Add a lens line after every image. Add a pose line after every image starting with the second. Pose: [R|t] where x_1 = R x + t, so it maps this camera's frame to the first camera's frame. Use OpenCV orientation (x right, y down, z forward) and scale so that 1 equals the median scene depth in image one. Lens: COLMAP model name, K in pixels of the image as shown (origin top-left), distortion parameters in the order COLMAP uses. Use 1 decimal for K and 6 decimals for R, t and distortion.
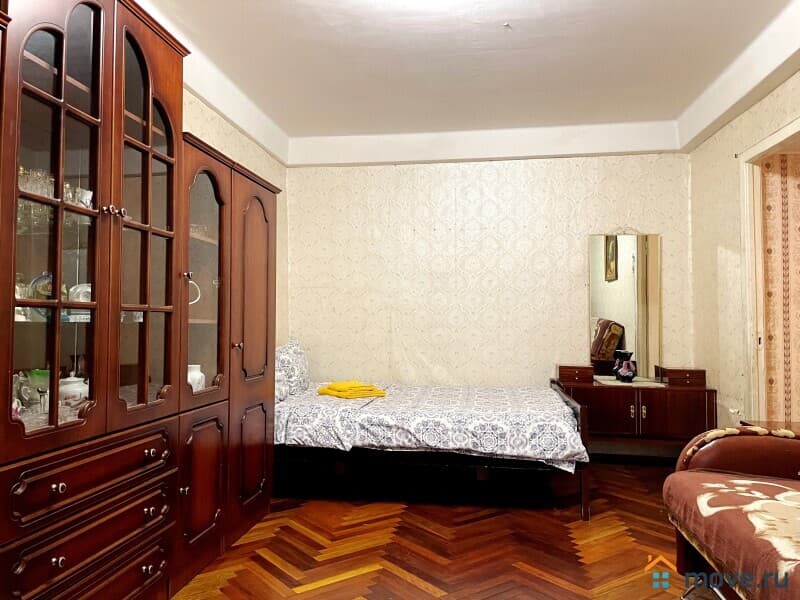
lens RADIAL K [[604.0, 0, 402.7], [0, 604.0, 293.6], [0, 0, 1]] dist [0.094130, -0.130789]
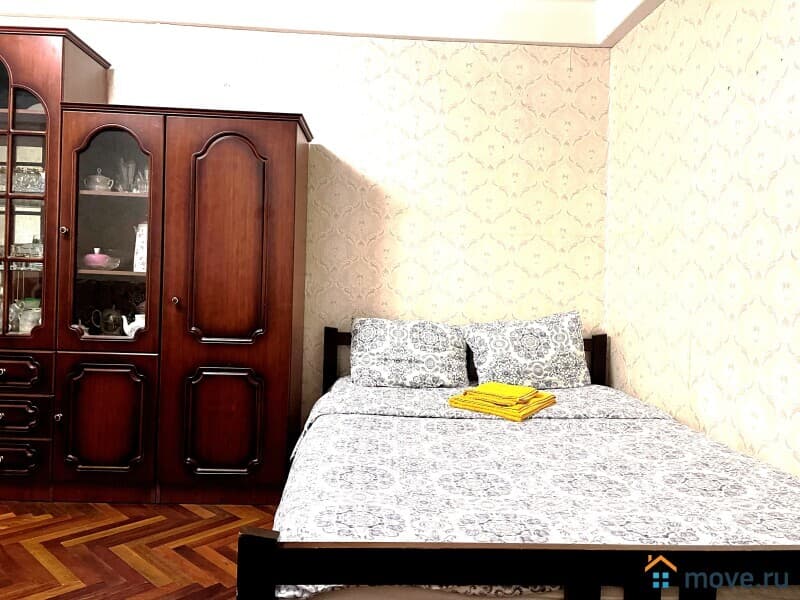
lens RADIAL K [[604.0, 0, 402.7], [0, 604.0, 293.6], [0, 0, 1]] dist [0.094130, -0.130789]
pose [[0.181045, 0.025841, -0.983135, 0.754402], [0.010124, 0.999553, 0.028136, 0.055338], [0.983423, -0.015047, 0.180702, 1.213416]]
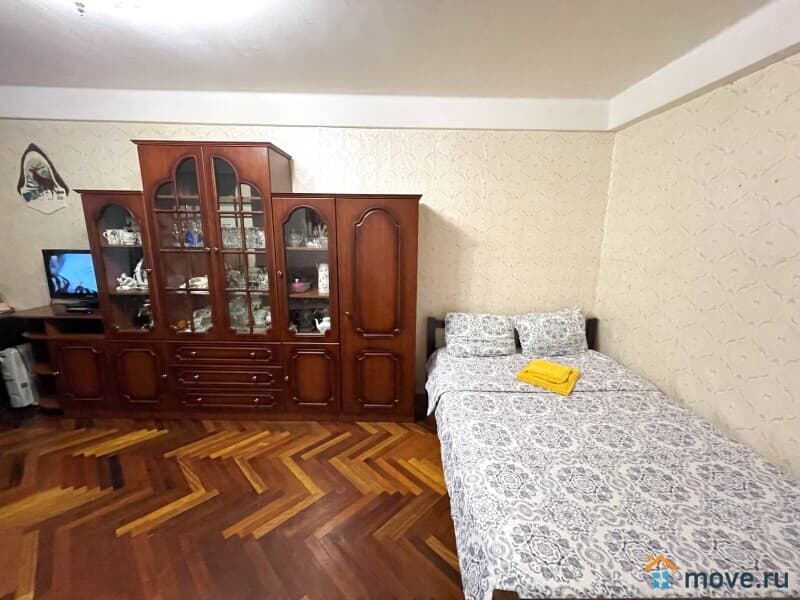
lens RADIAL K [[326.2, 0, 403.3], [0, 326.2, 300.9], [0, 0, 1]] dist [0.000190, 0.000028]
pose [[0.138231, 0.214305, -0.966936, 0.584186], [0.031967, 0.974835, 0.220625, -0.130774], [0.989884, -0.061407, 0.127902, 1.069167]]
